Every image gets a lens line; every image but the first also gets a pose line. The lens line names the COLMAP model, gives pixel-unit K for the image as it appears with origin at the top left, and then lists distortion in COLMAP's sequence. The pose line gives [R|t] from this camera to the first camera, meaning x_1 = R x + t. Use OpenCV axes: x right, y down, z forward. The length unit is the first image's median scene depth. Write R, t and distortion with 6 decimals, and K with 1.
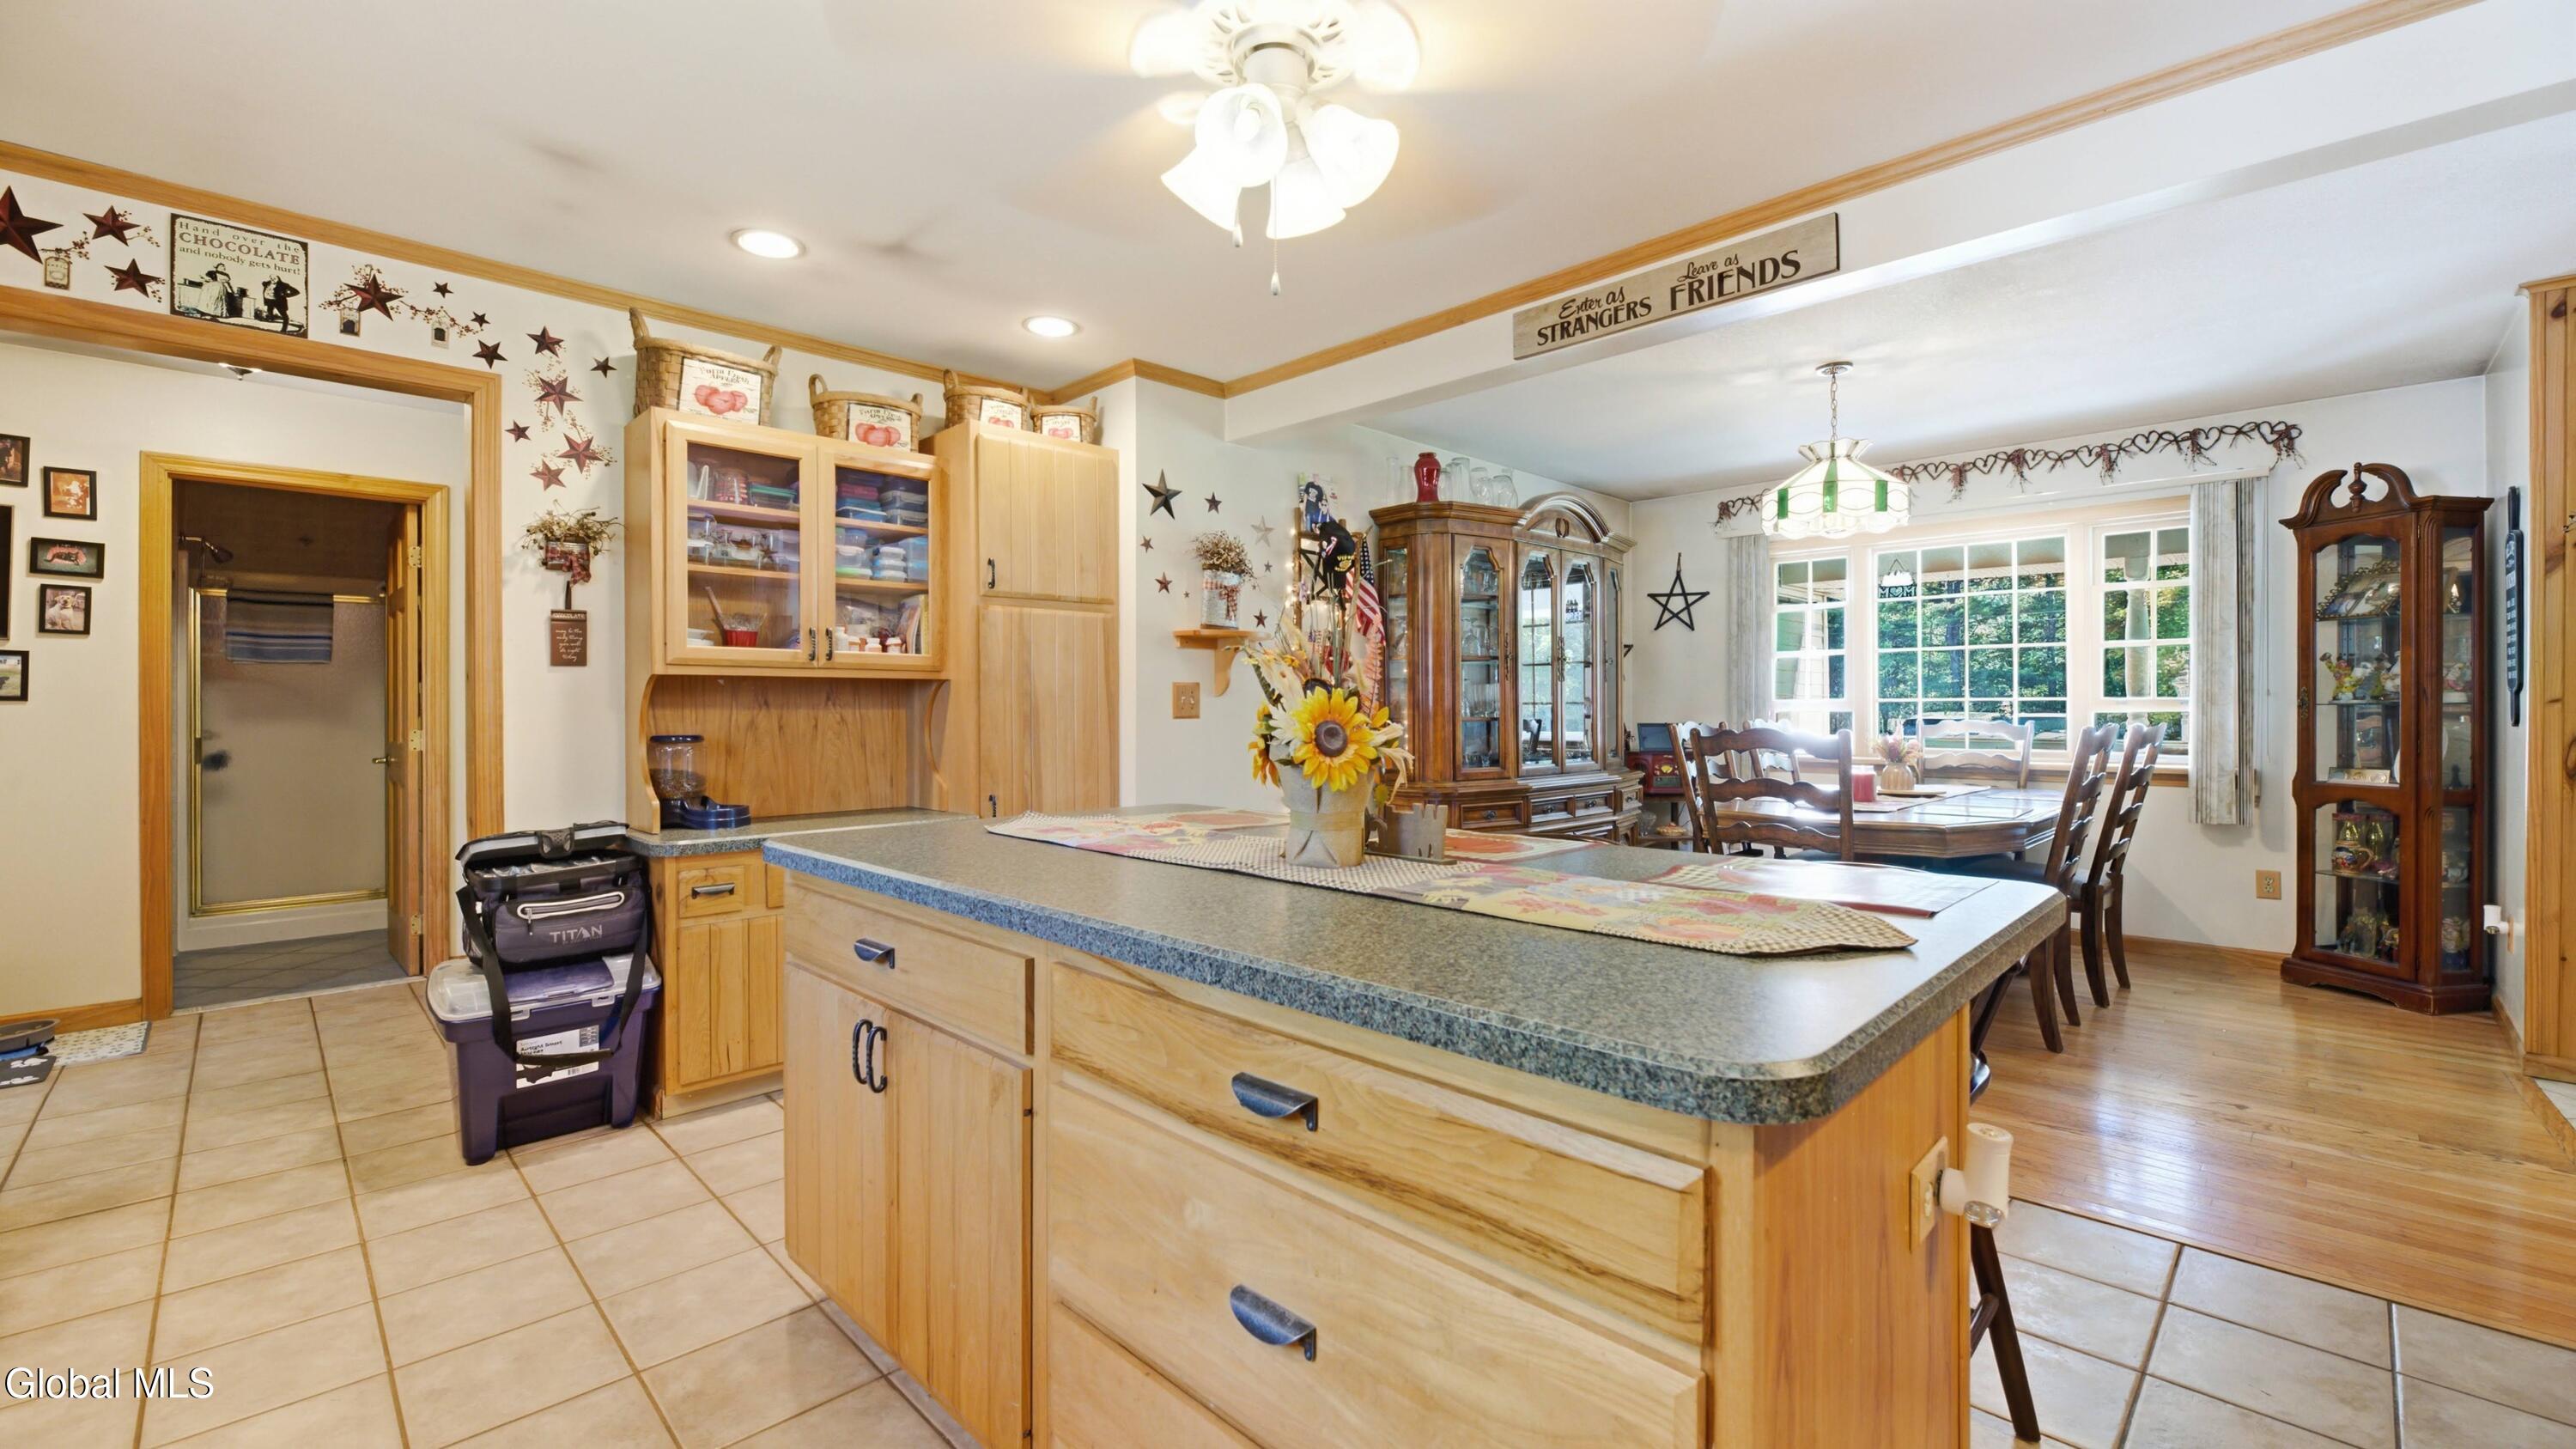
lens RADIAL K [[1053.0, 0, 1290.1], [0, 1053.0, 716.6], [0, 0, 1]] dist [0.000523, -0.000043]
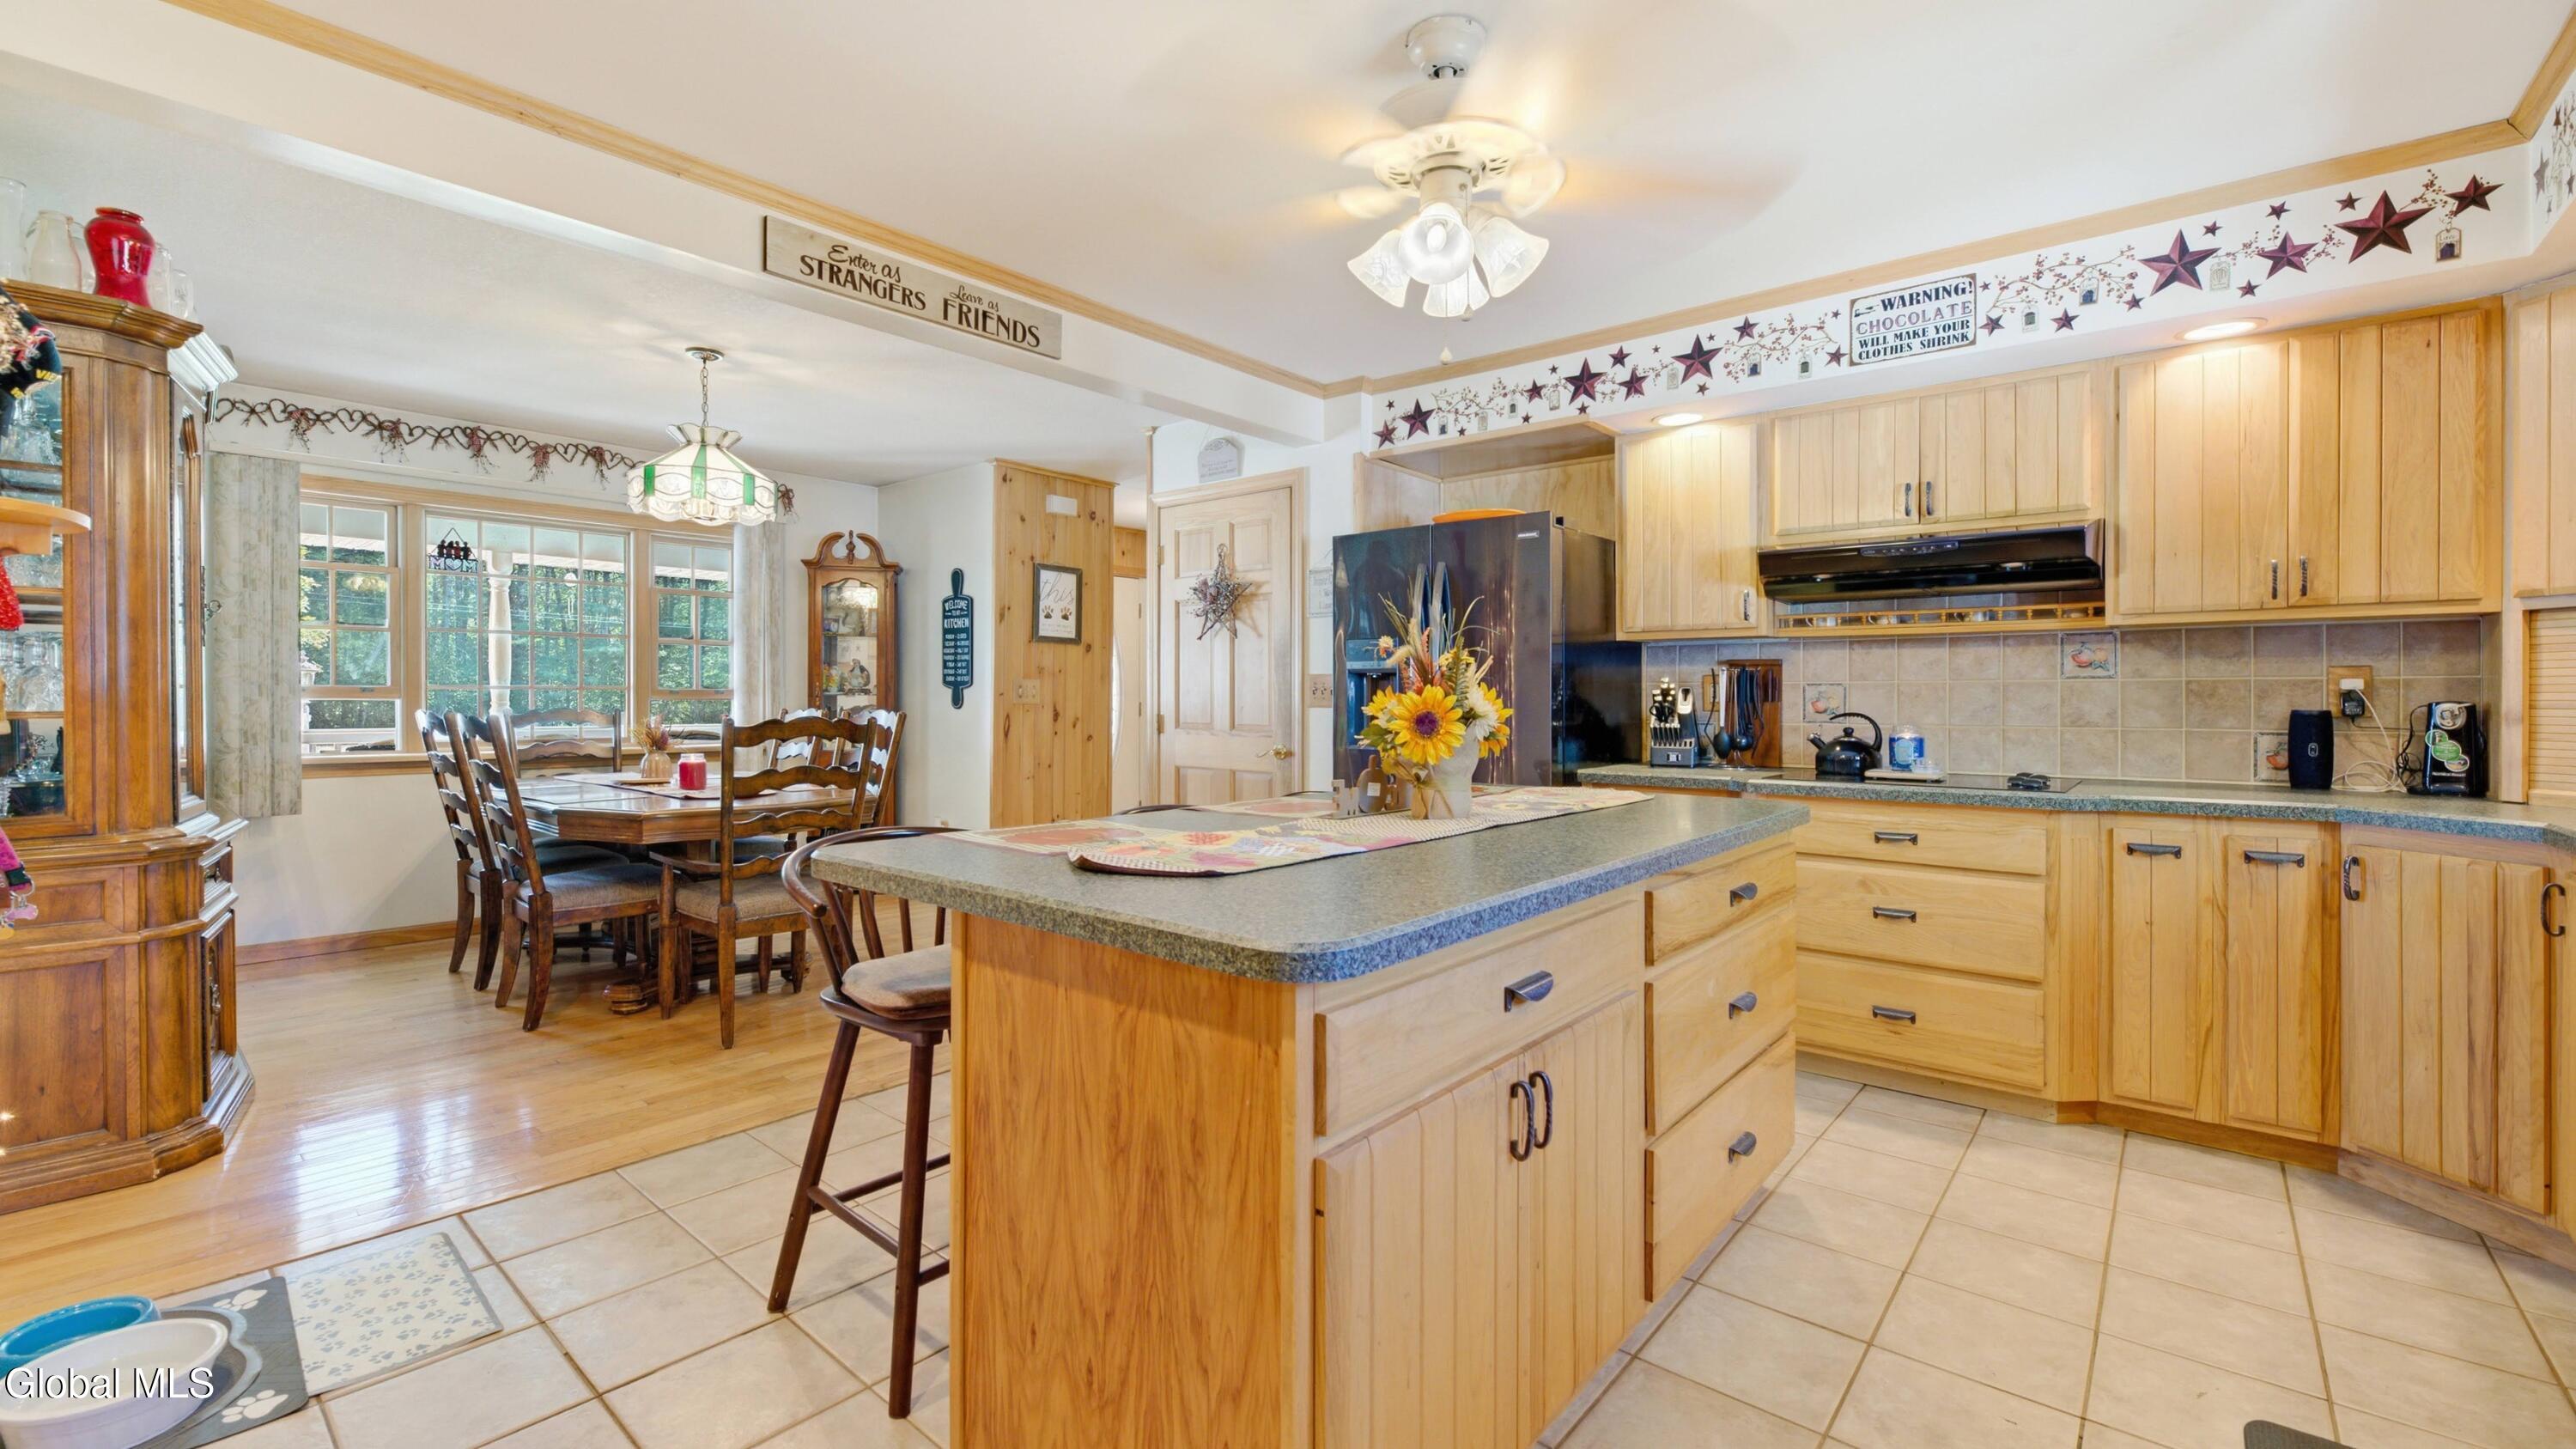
lens RADIAL K [[1053.0, 0, 1289.8], [0, 1053.0, 703.7], [0, 0, 1]] dist [0.000523, -0.000043]
pose [[-0.084909, -0.007015, 0.996364, -0.496027], [0.004584, 0.999962, 0.007430, -0.009740], [-0.996378, 0.005198, -0.084874, 0.530490]]
